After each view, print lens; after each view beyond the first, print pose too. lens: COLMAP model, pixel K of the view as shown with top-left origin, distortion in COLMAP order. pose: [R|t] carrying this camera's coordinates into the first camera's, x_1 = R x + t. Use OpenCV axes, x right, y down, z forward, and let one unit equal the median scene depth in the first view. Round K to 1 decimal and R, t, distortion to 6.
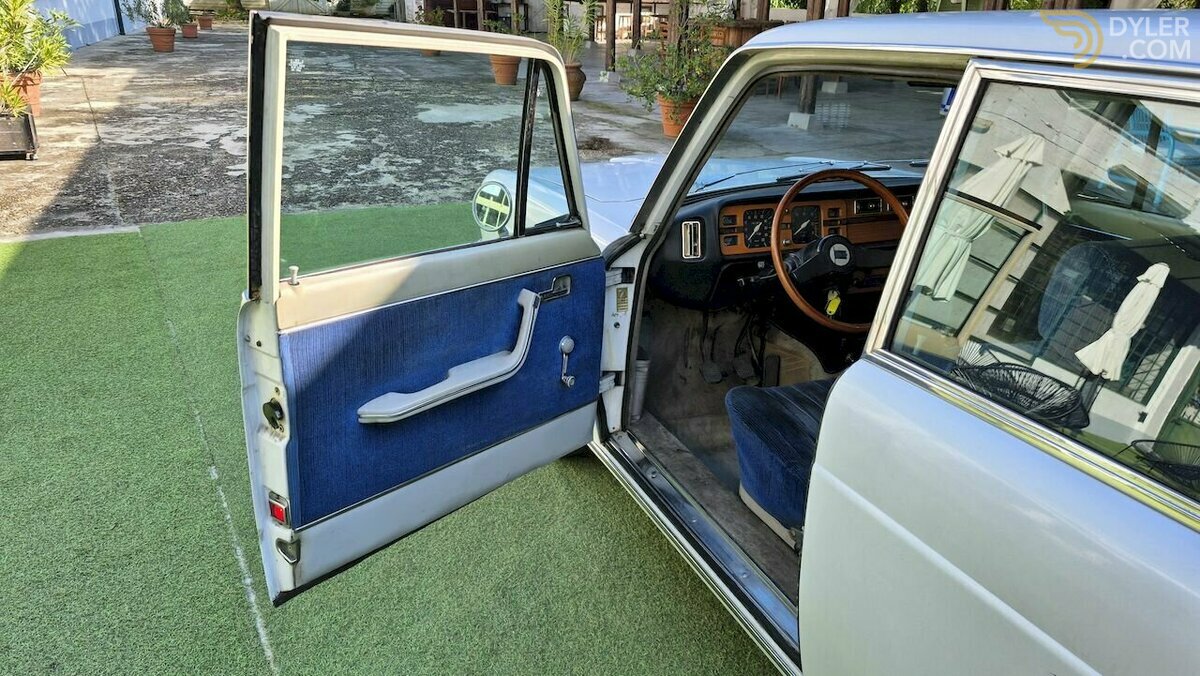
lens RADIAL K [[833.7, 0, 594.8], [0, 833.7, 345.1], [0, 0, 1]] dist [0.104133, -0.123812]
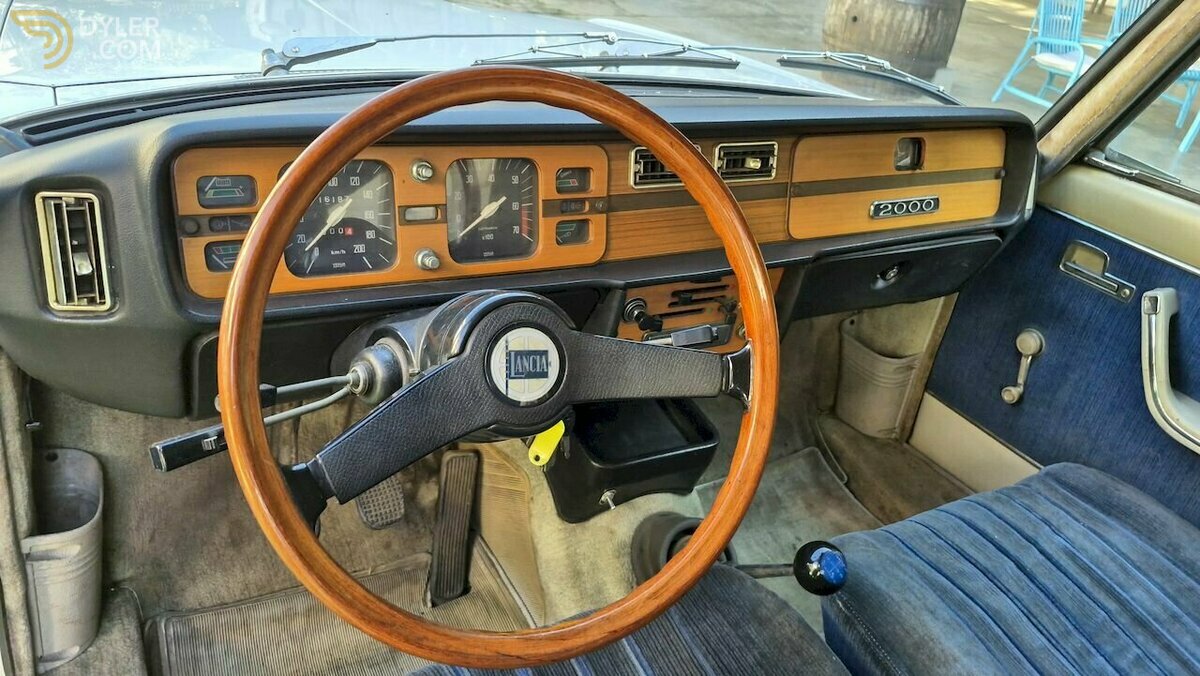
lens RADIAL K [[833.7, 0, 594.8], [0, 833.7, 345.1], [0, 0, 1]] dist [0.104133, -0.123812]
pose [[0.985239, 0.041842, 0.165994, 0.224161], [-0.067759, 0.985794, 0.153688, -0.136507], [-0.157205, -0.162666, 0.974077, 0.595896]]
